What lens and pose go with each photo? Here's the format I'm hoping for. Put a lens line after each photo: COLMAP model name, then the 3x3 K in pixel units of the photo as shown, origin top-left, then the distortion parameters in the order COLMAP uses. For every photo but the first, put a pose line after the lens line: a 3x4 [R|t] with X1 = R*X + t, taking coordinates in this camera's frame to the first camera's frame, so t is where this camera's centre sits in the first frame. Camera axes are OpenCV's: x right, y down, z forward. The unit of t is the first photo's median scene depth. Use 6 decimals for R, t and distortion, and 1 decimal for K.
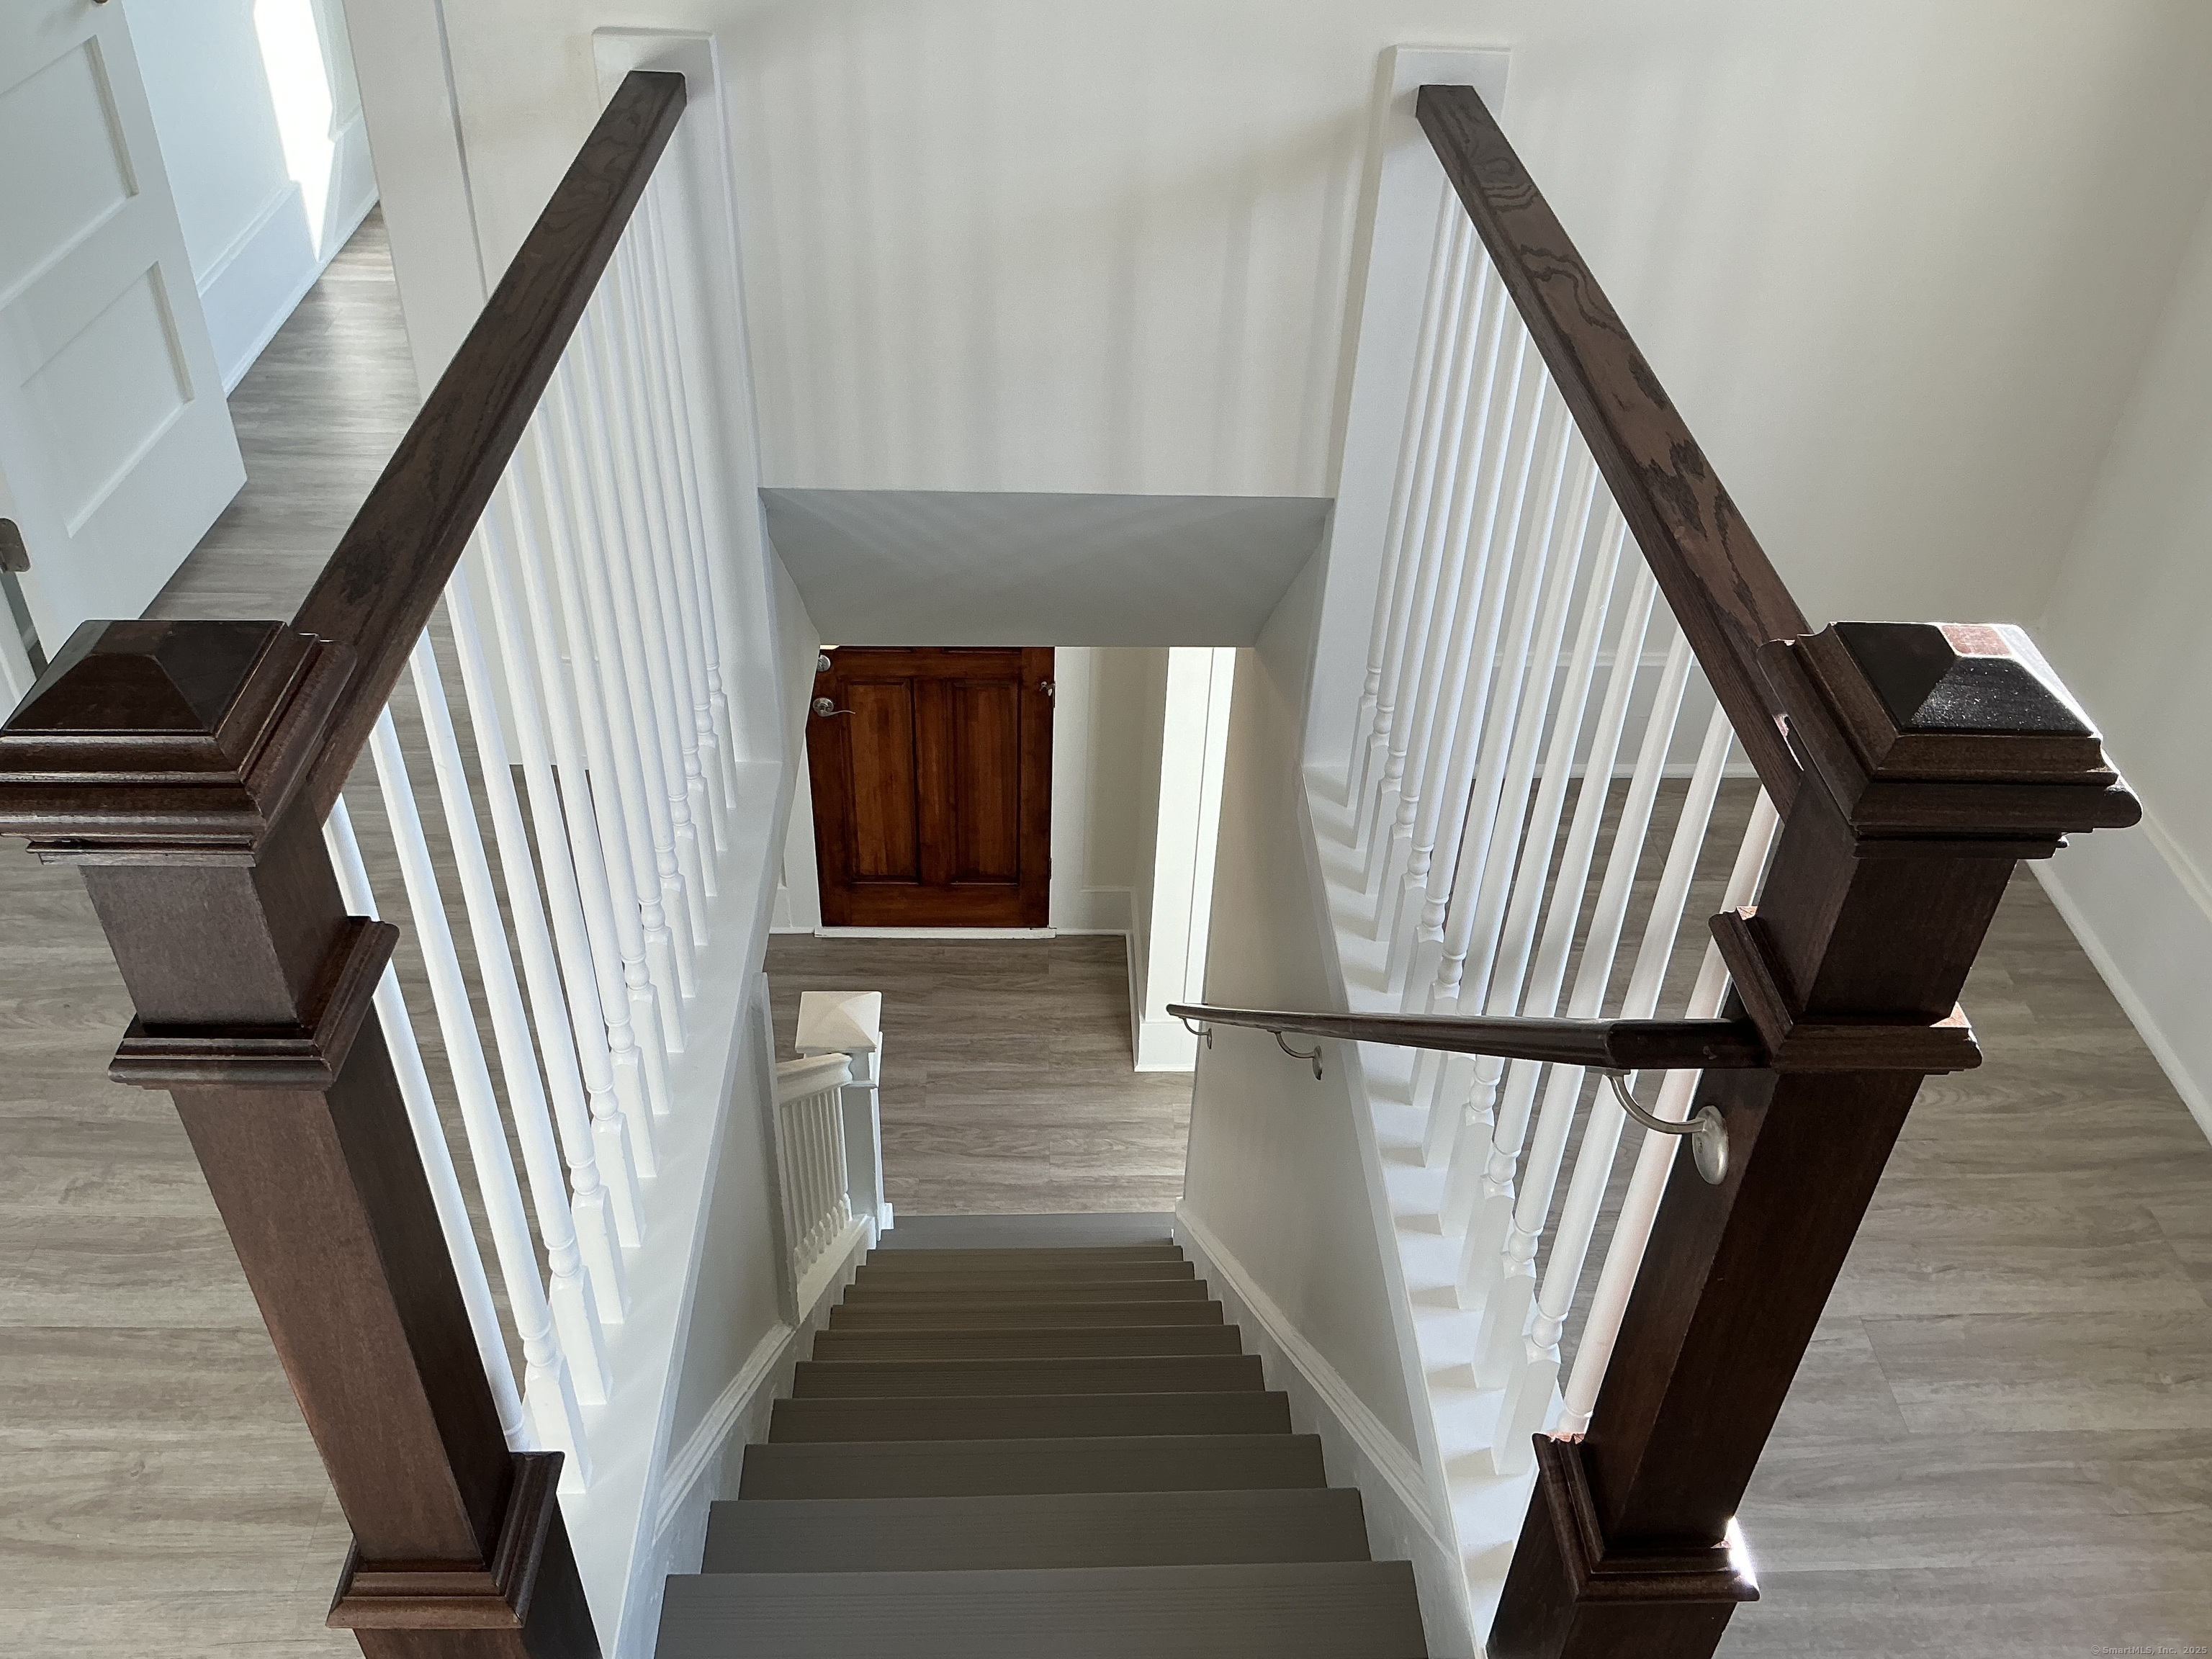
lens RADIAL K [[1837.0, 0, 1103.5], [0, 1837.0, 830.1], [0, 0, 1]] dist [0.106091, -0.205332]
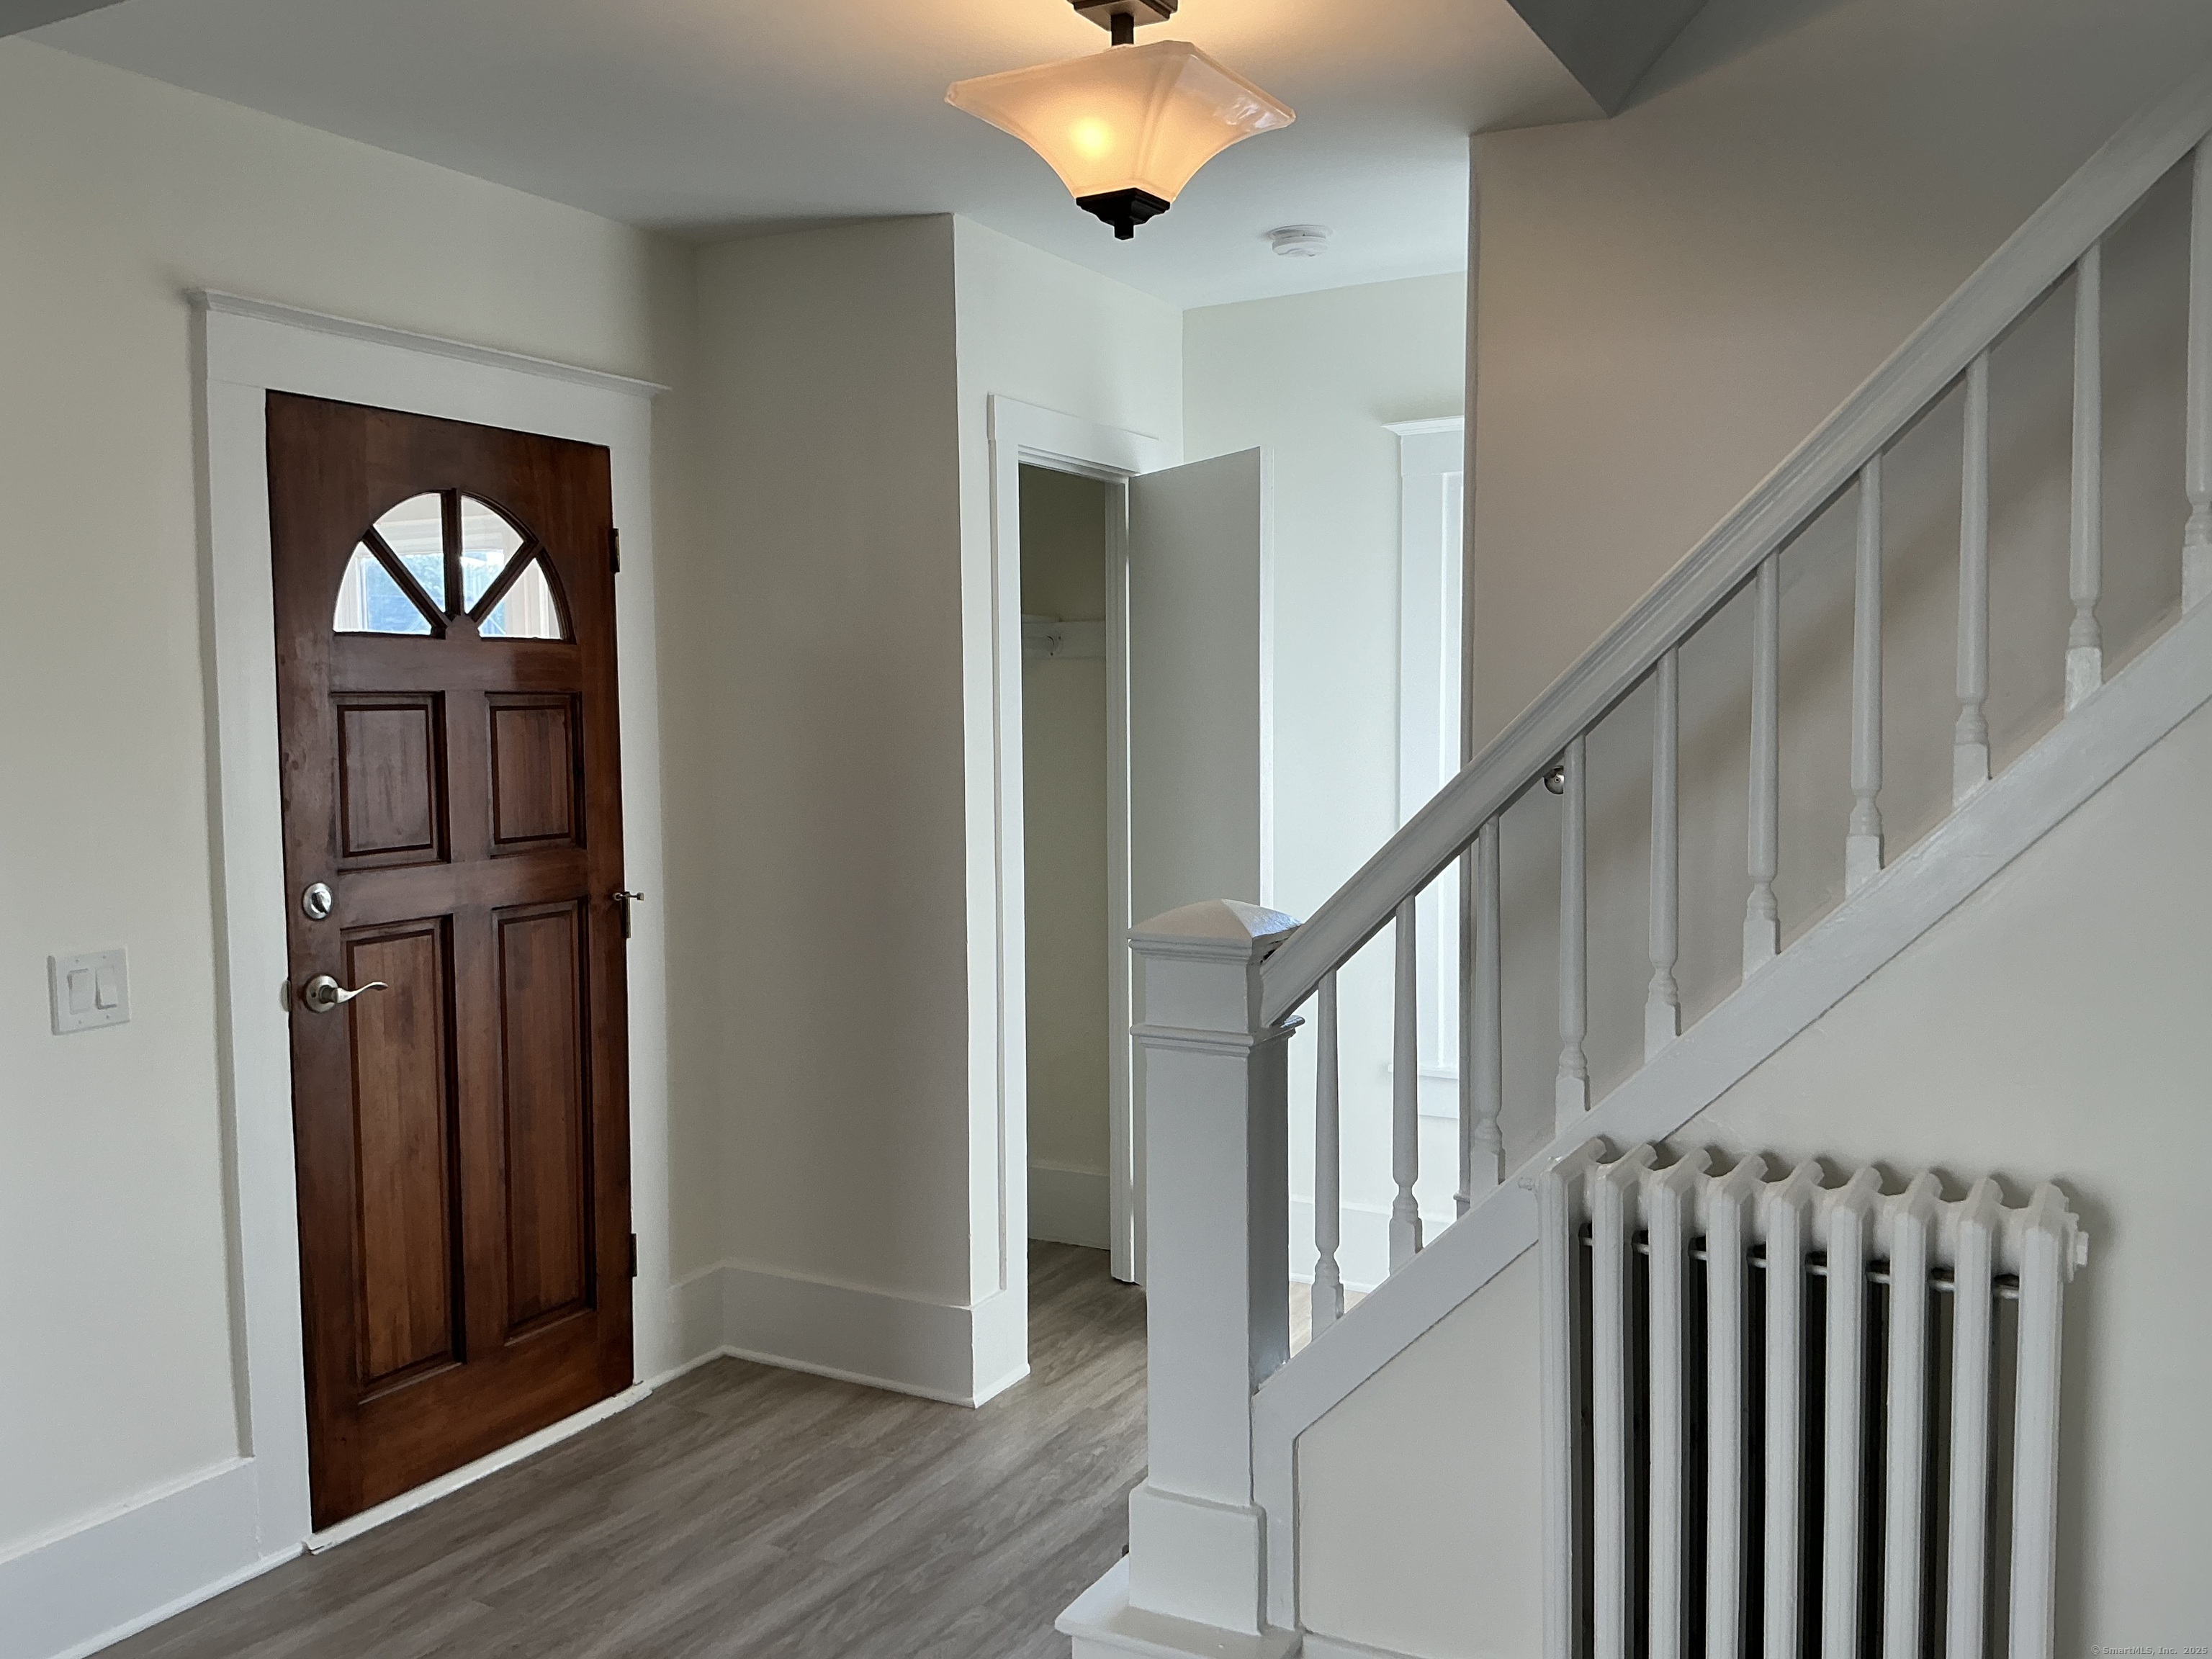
lens RADIAL K [[1837.0, 0, 1105.7], [0, 1837.0, 830.9], [0, 0, 1]] dist [0.106091, -0.205332]
pose [[0.505372, -0.098927, 0.857212, -0.467082], [0.551054, 0.801460, -0.232383, 0.137994], [-0.664032, 0.589810, 0.459550, 0.532407]]
